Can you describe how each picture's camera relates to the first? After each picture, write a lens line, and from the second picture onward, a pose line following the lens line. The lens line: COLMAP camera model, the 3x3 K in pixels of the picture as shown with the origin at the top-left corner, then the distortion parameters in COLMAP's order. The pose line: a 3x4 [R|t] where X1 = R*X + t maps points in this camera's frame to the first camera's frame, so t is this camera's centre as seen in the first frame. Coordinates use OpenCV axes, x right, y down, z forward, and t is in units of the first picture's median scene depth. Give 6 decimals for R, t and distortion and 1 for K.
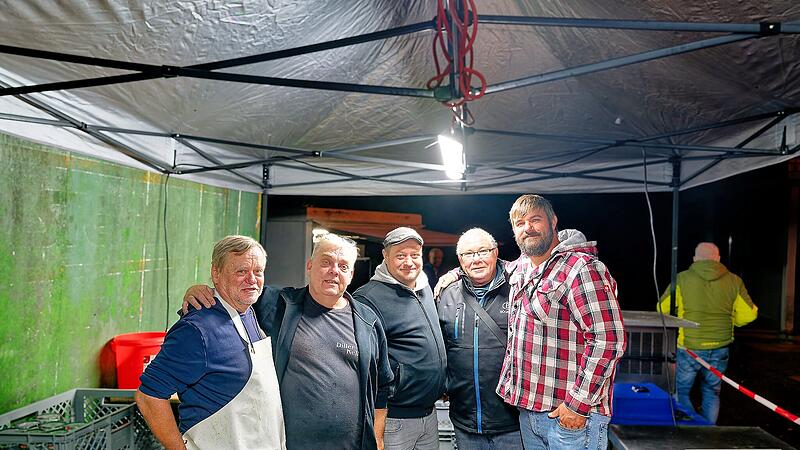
lens RADIAL K [[656.4, 0, 400.4], [0, 656.4, 223.7], [0, 0, 1]] dist [0.044294, 0.000803]
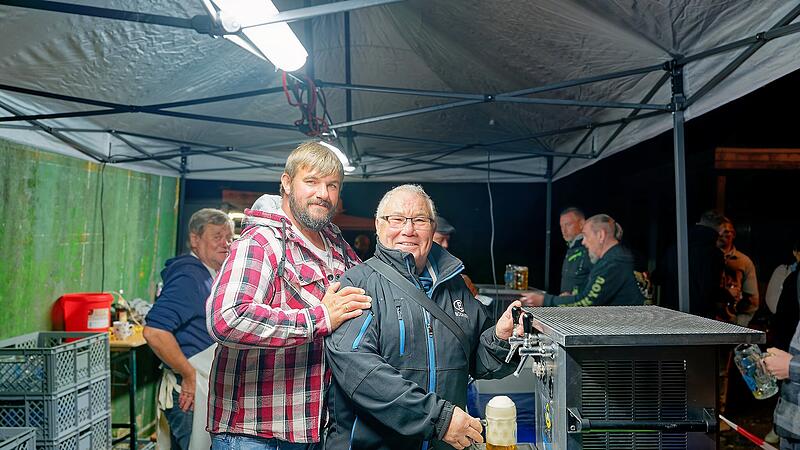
lens RADIAL K [[777.1, 0, 399.9], [0, 777.1, 225.9], [0, 0, 1]] dist [0.012128, 0.000000]
pose [[0.996583, 0.011602, 0.081776, 0.075006], [-0.013429, 0.999672, 0.021828, 0.000846], [-0.081496, -0.022851, 0.996412, -0.497471]]
